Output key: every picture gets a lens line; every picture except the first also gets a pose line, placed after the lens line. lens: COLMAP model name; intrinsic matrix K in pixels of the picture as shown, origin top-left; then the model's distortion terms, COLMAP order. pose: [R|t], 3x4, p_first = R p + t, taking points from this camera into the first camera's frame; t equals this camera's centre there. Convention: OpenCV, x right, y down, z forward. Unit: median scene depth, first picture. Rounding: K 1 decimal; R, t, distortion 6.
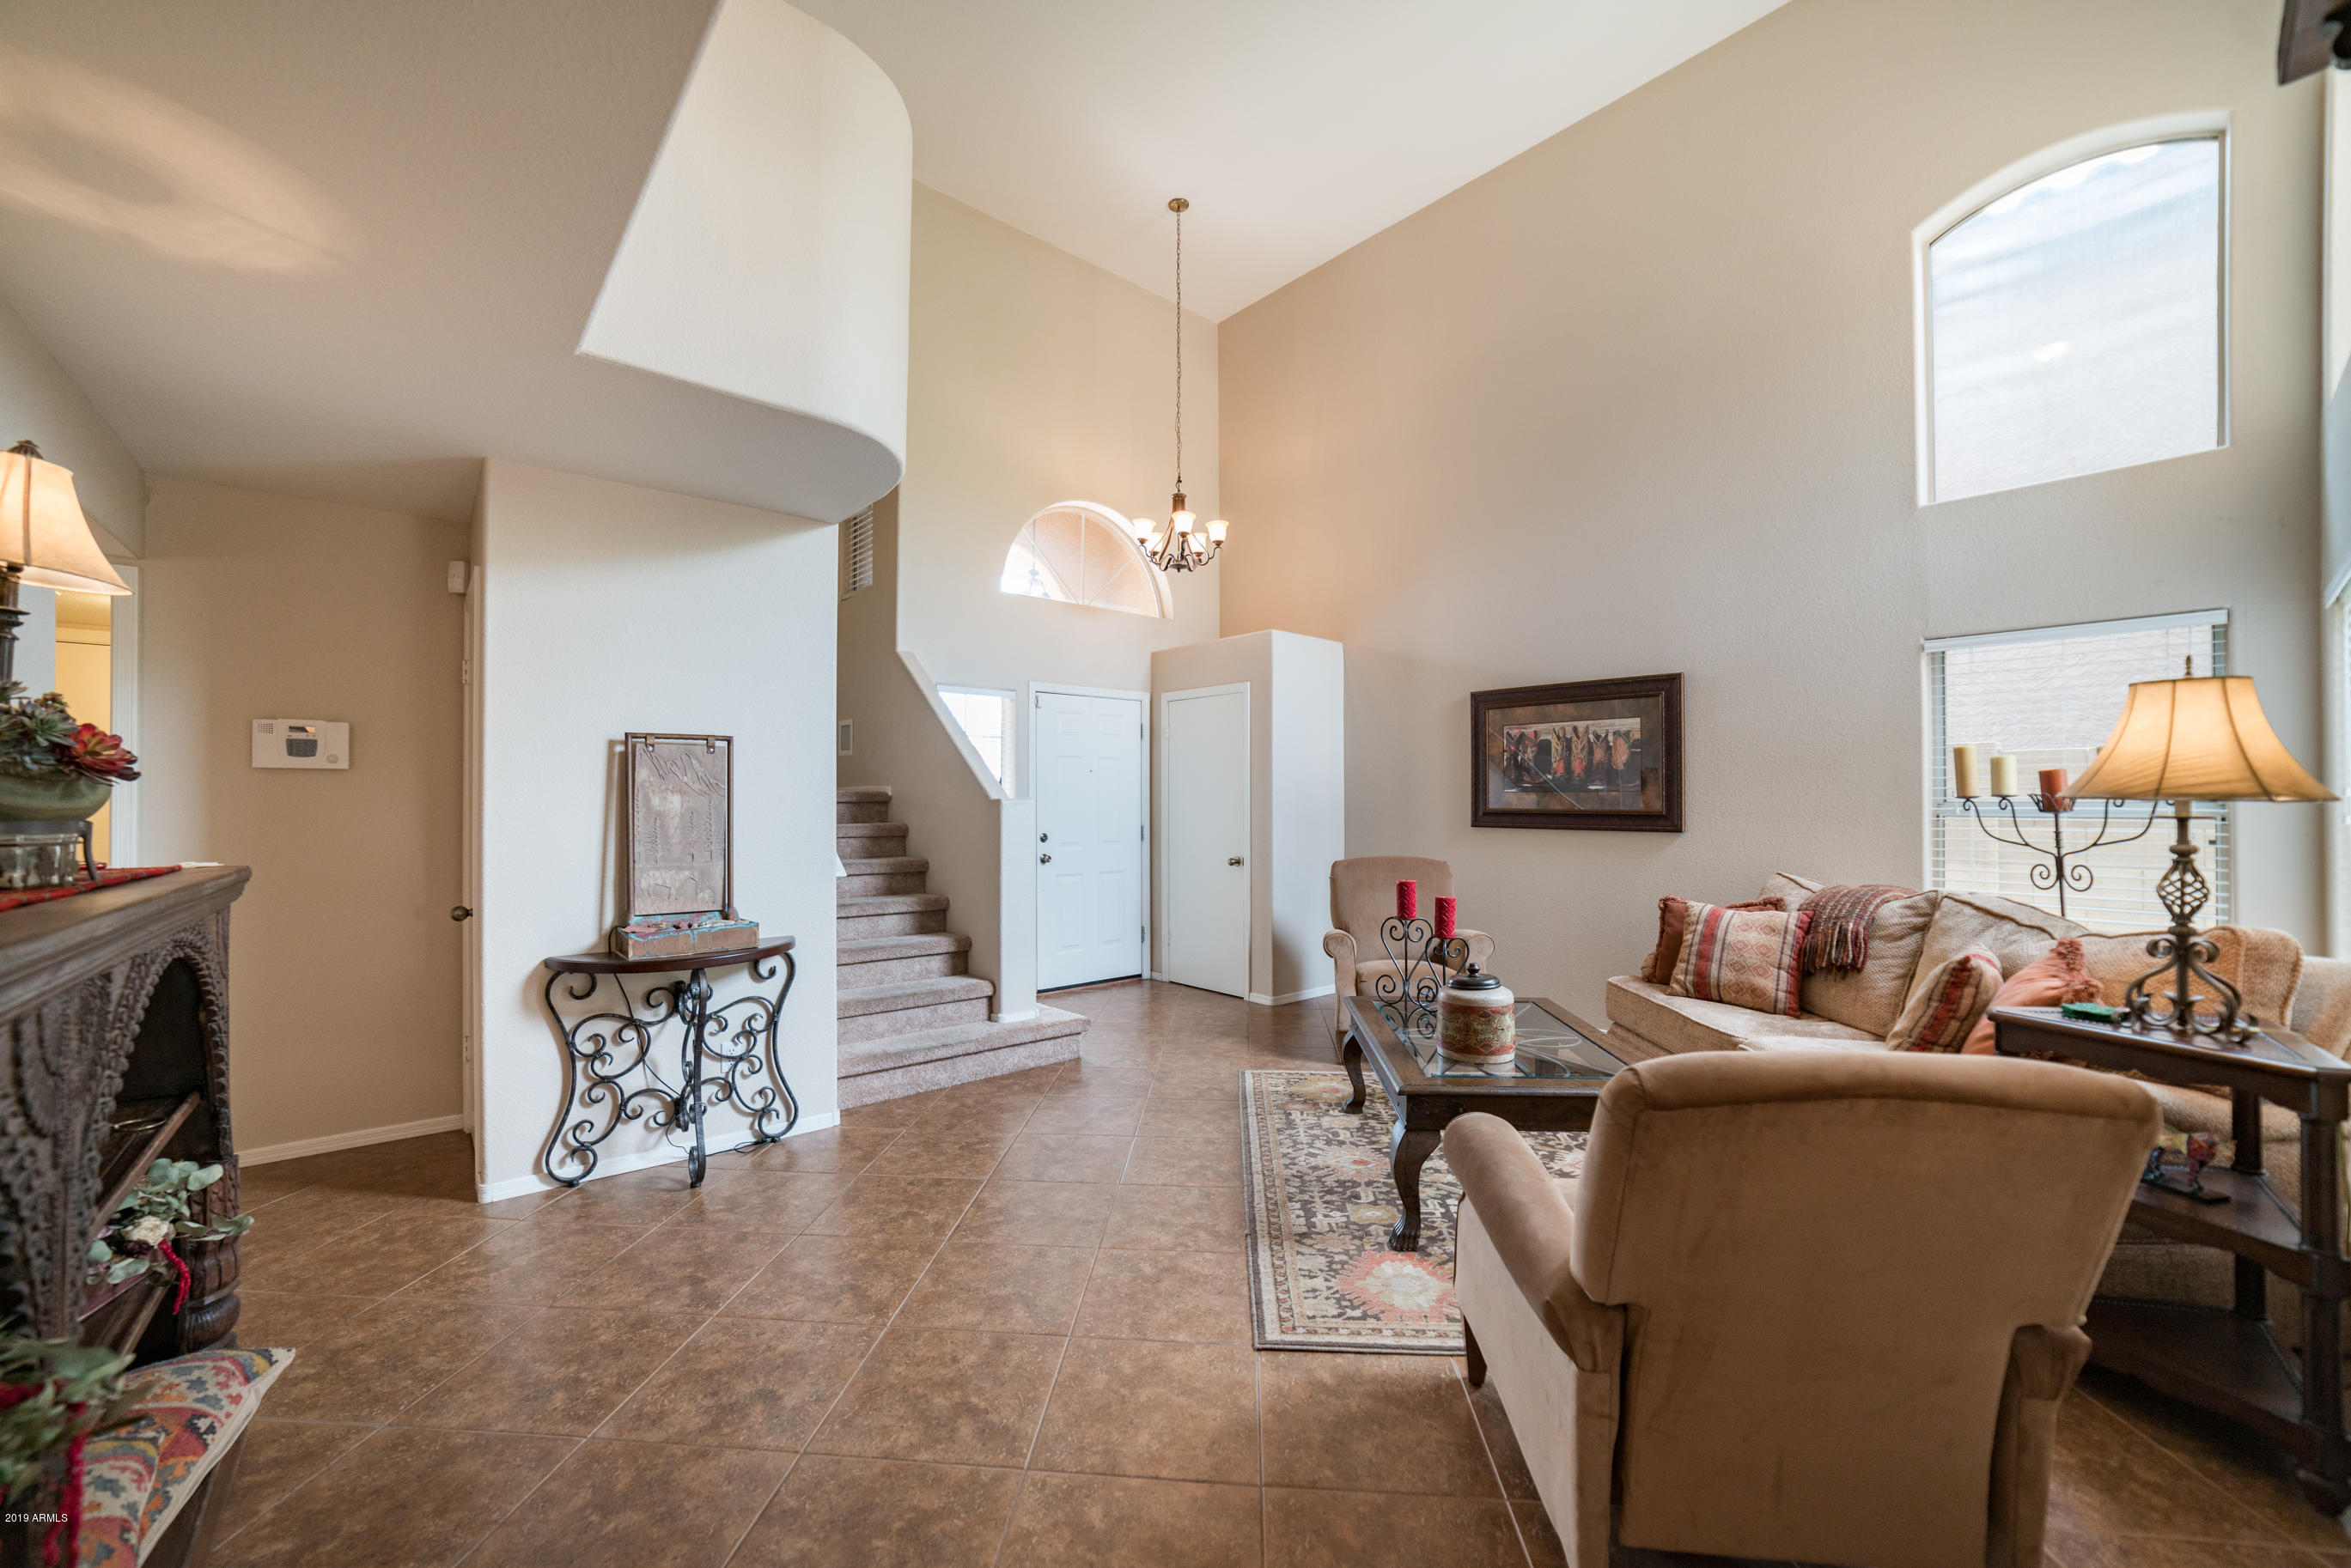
lens RADIAL K [[923.2, 0, 1172.5], [0, 923.2, 799.5], [0, 0, 1]] dist [-0.016772, 0.000119]
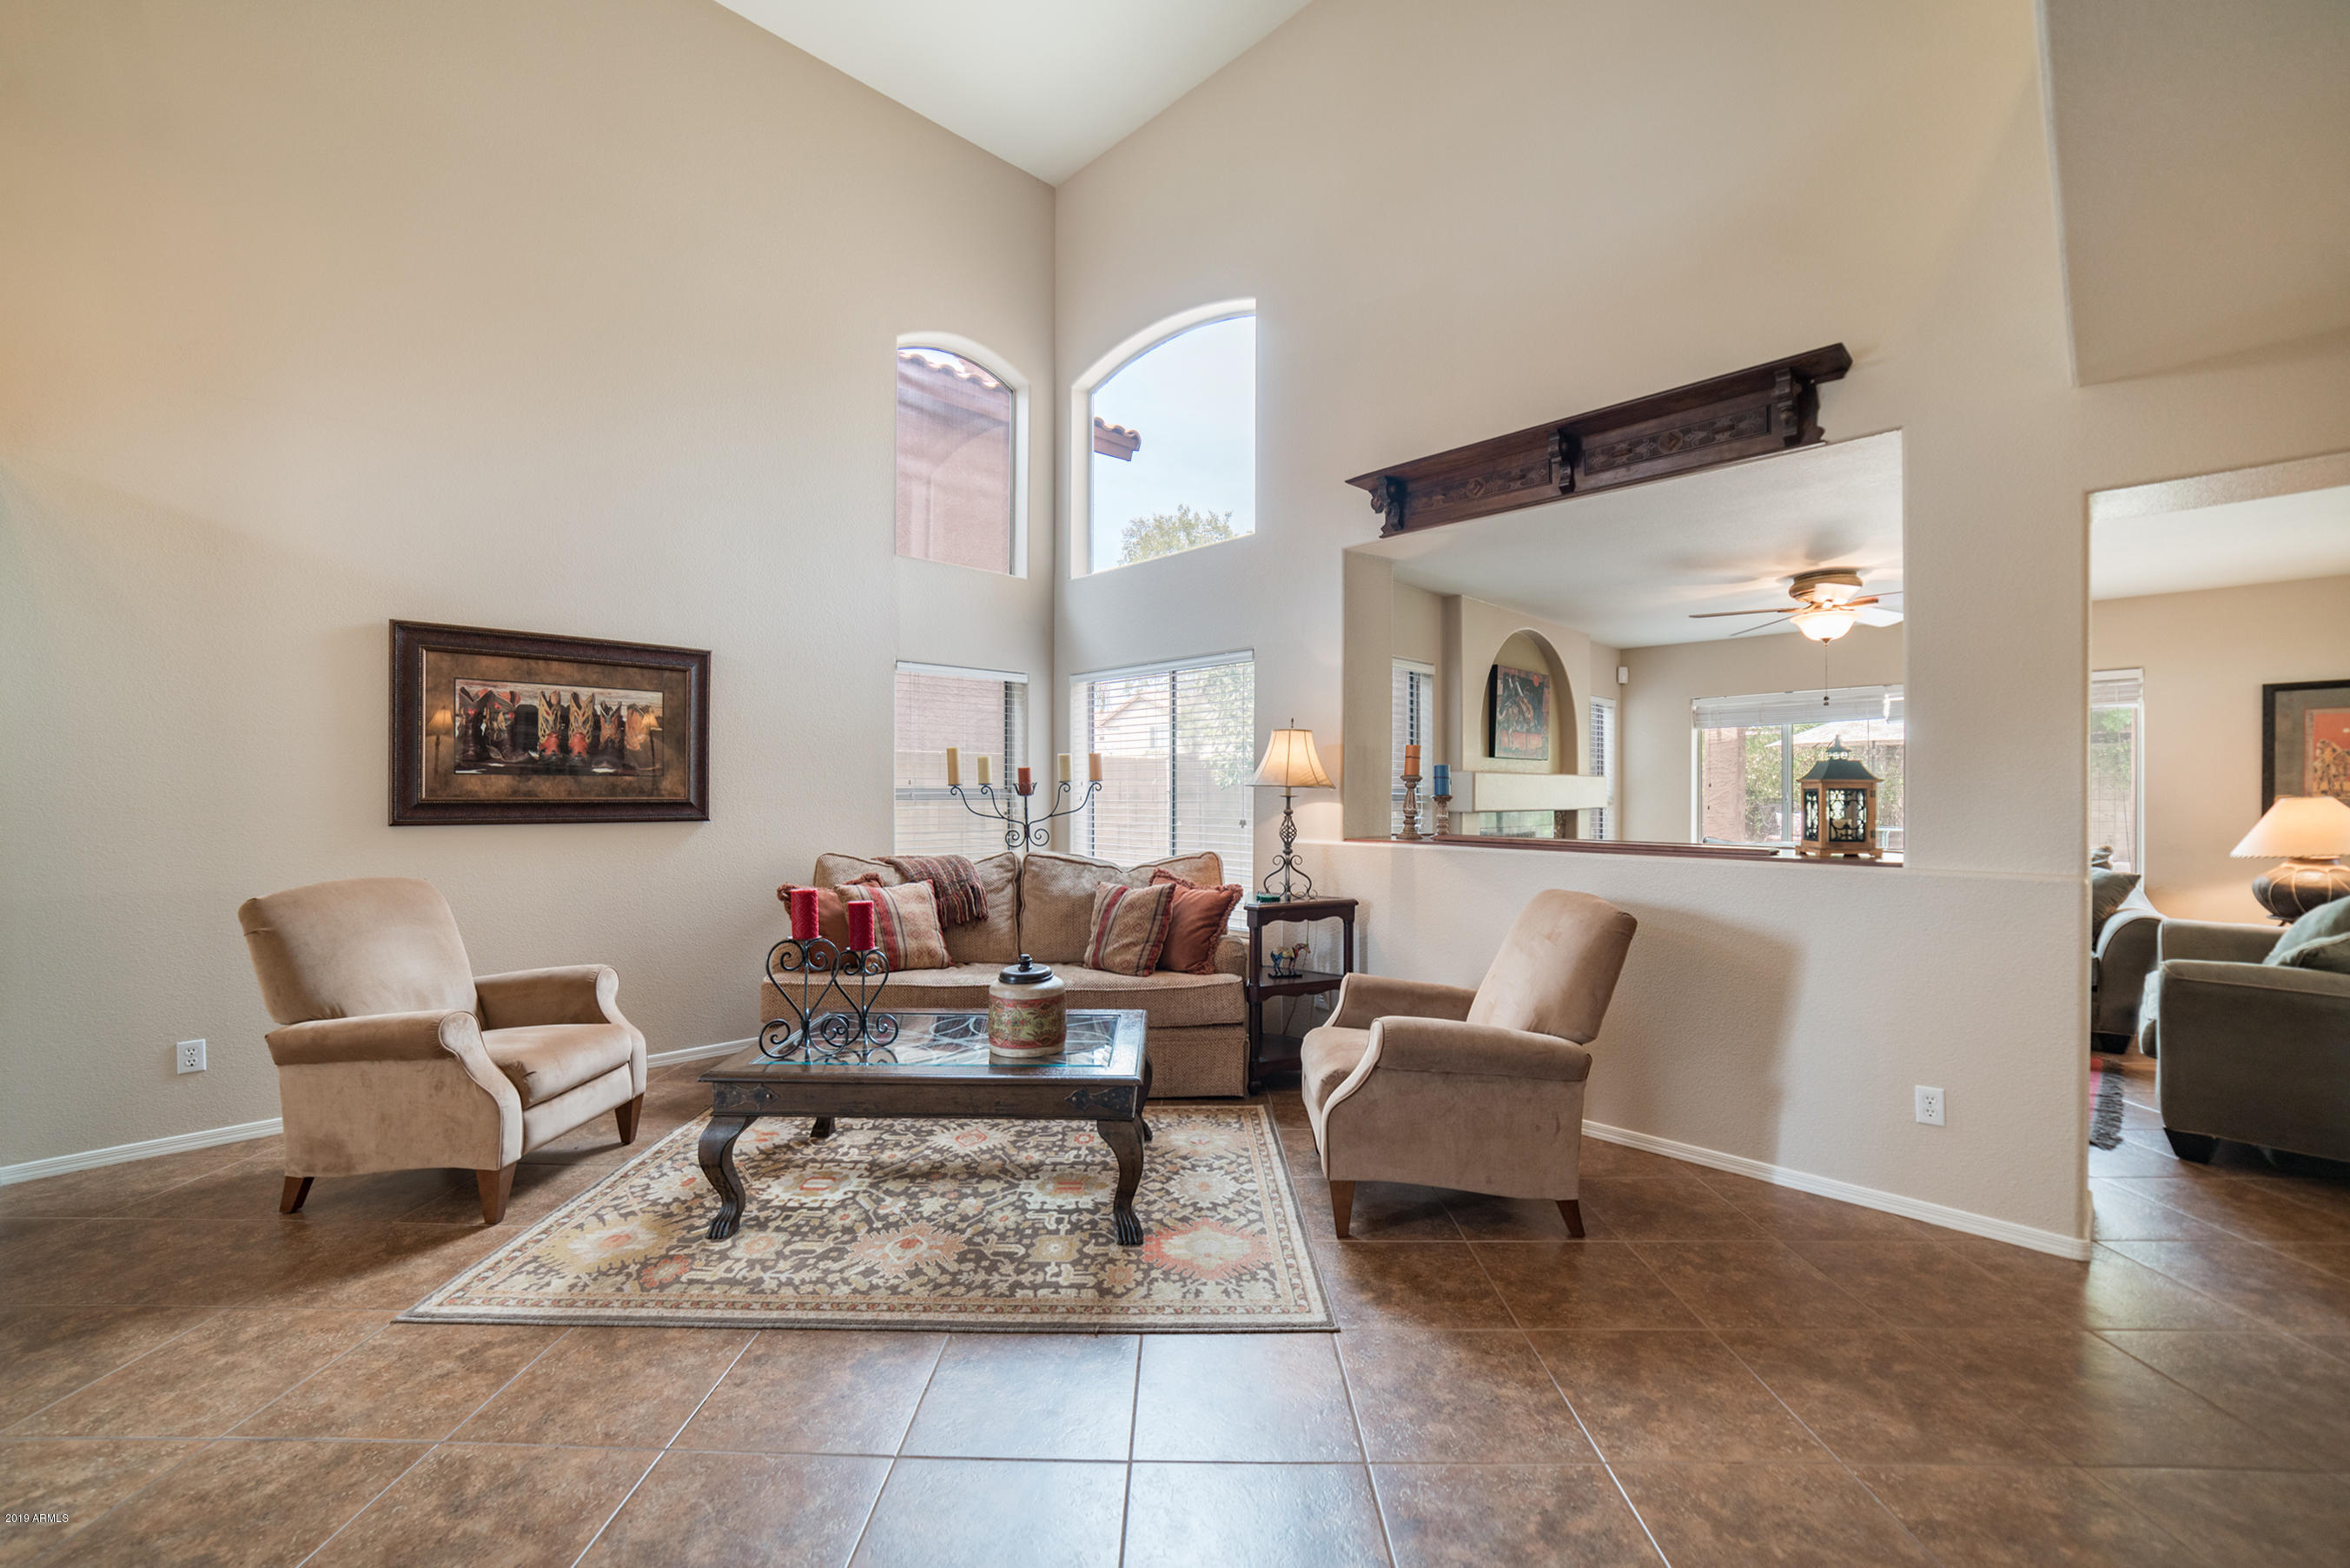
lens RADIAL K [[942.6, 0, 1175.0], [0, 942.6, 784.0], [0, 0, 1]] dist [-0.011658, 0.000041]
pose [[-0.040374, 0.005053, 0.999172, -0.643612], [-0.004619, 0.999976, -0.005244, 0.001756], [-0.999174, -0.004827, -0.040349, 0.842228]]
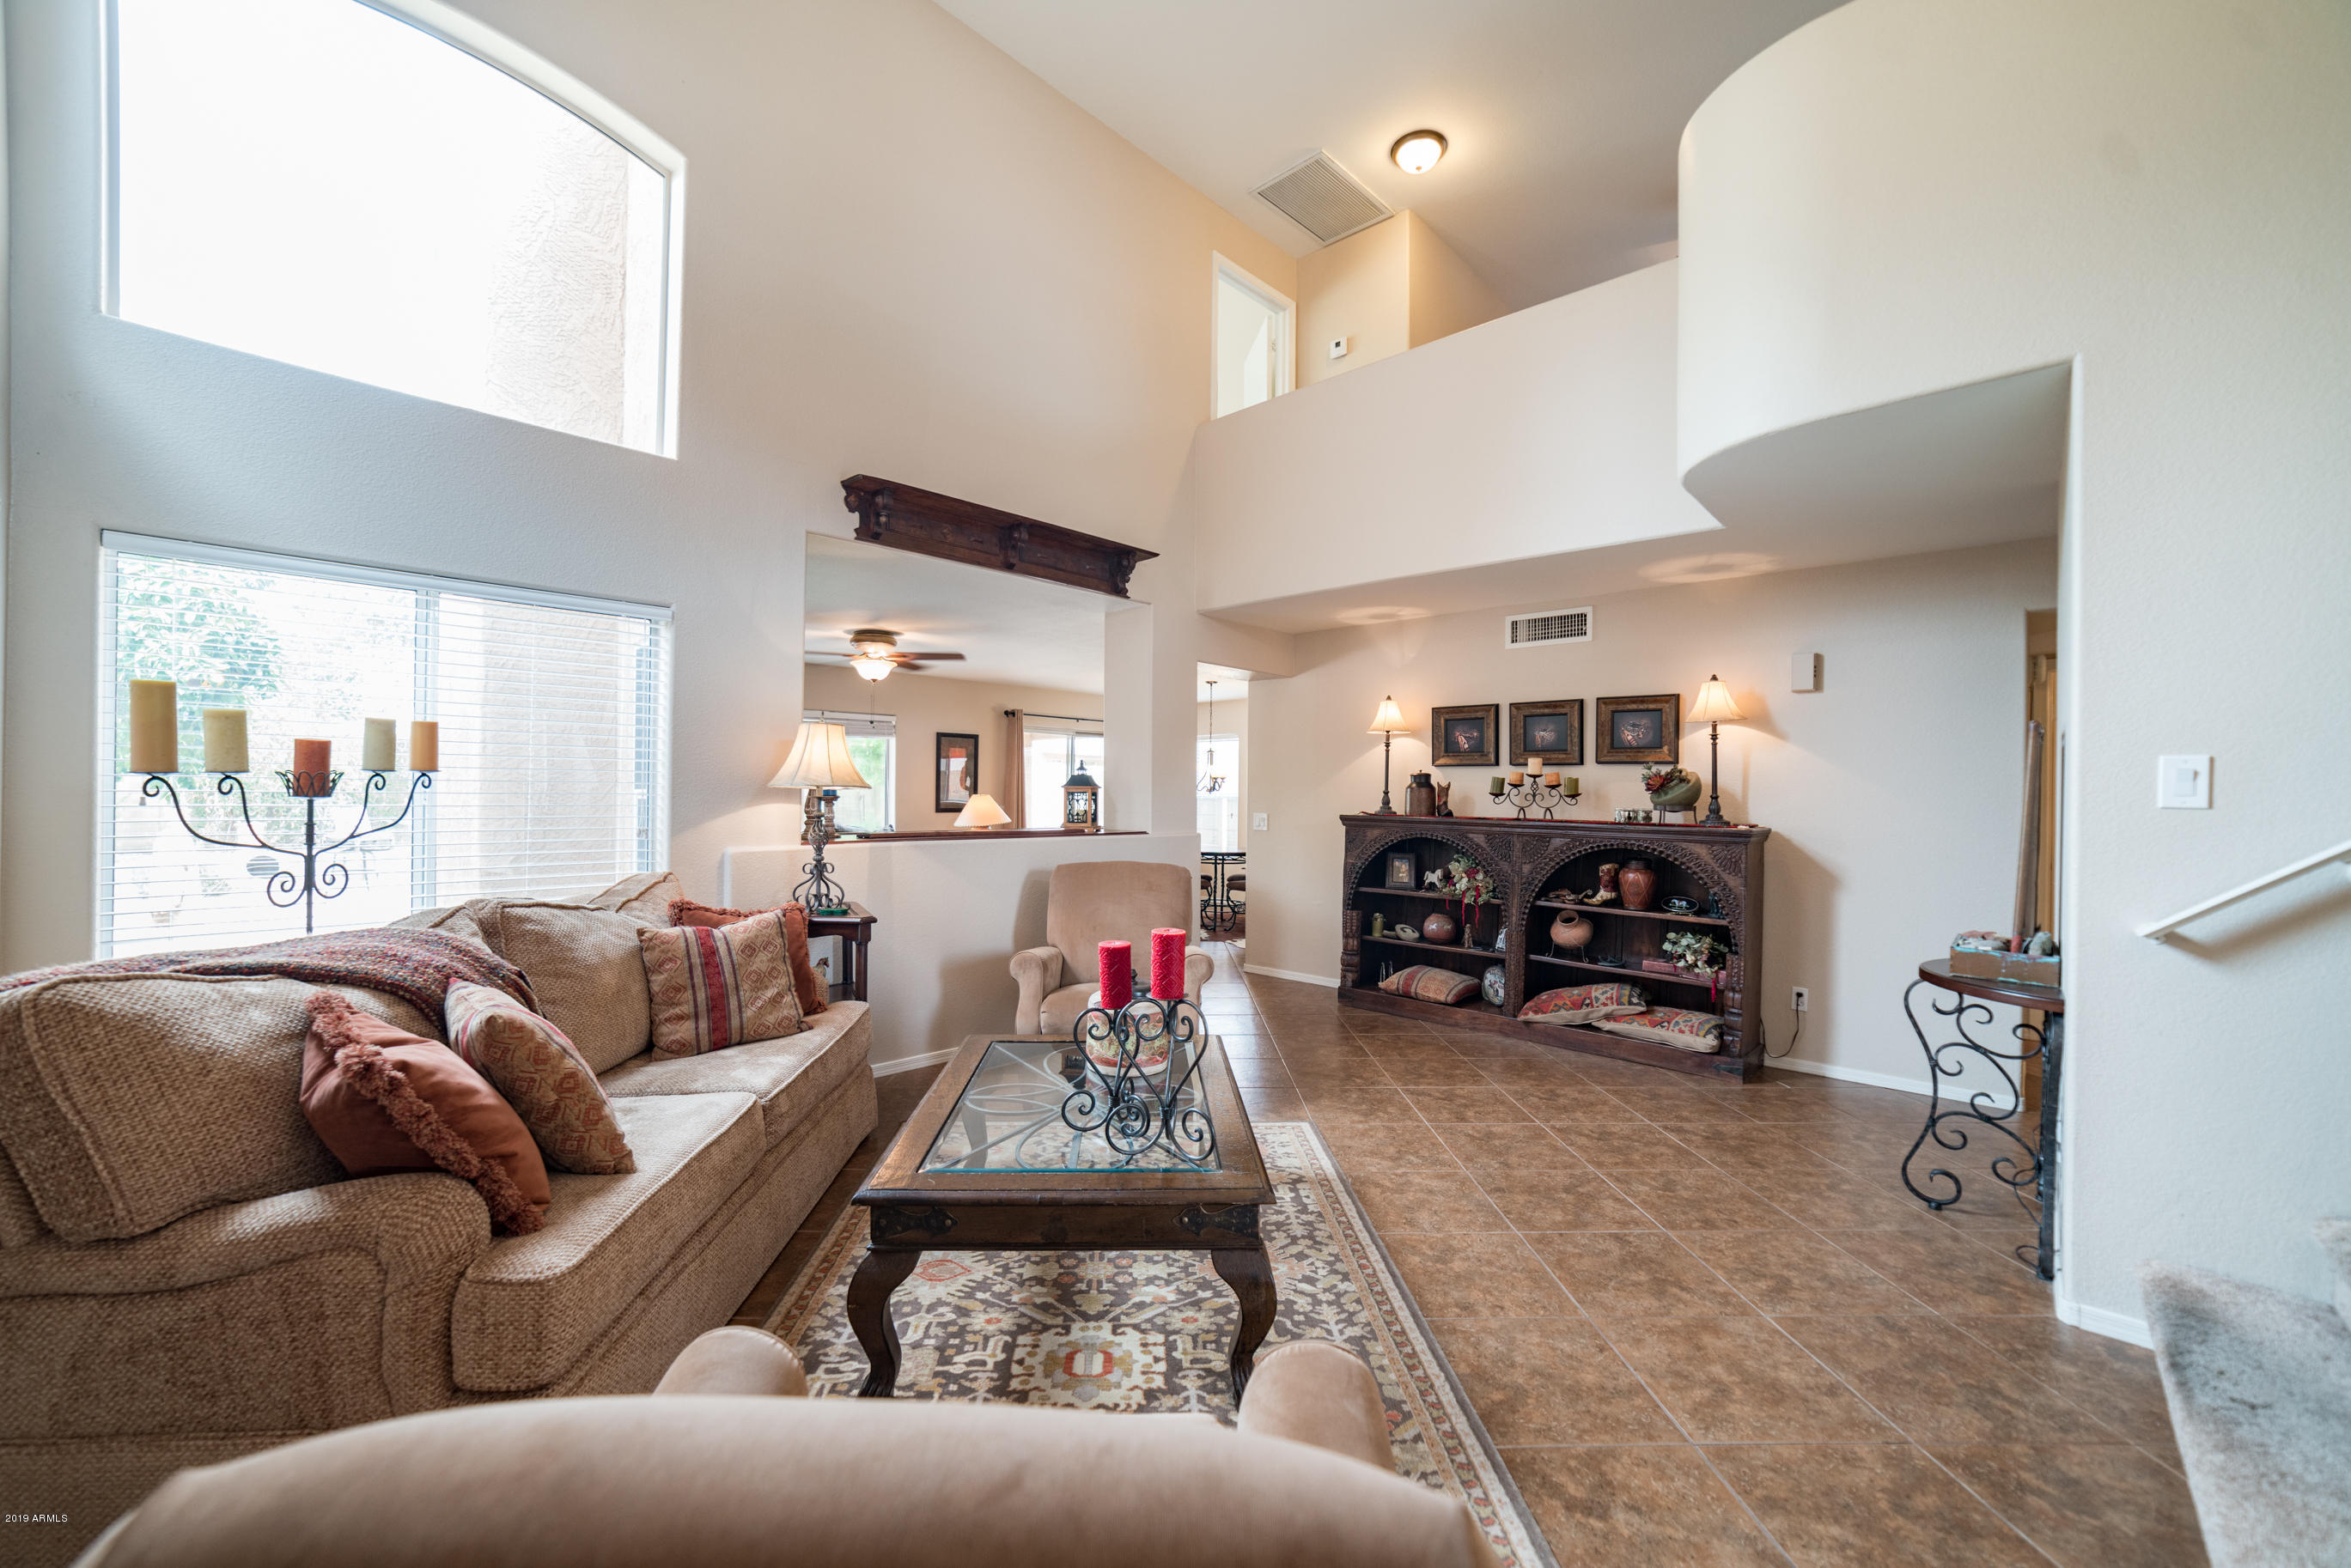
lens RADIAL K [[928.9, 0, 1136.0], [0, 928.9, 784.2], [0, 0, 1]] dist [-0.031565, 0.000076]
pose [[-0.998037, -0.014122, -0.061019, 0.361574], [-0.013483, 0.999850, -0.010872, 0.002546], [0.061164, -0.010027, -0.998077, 1.839087]]
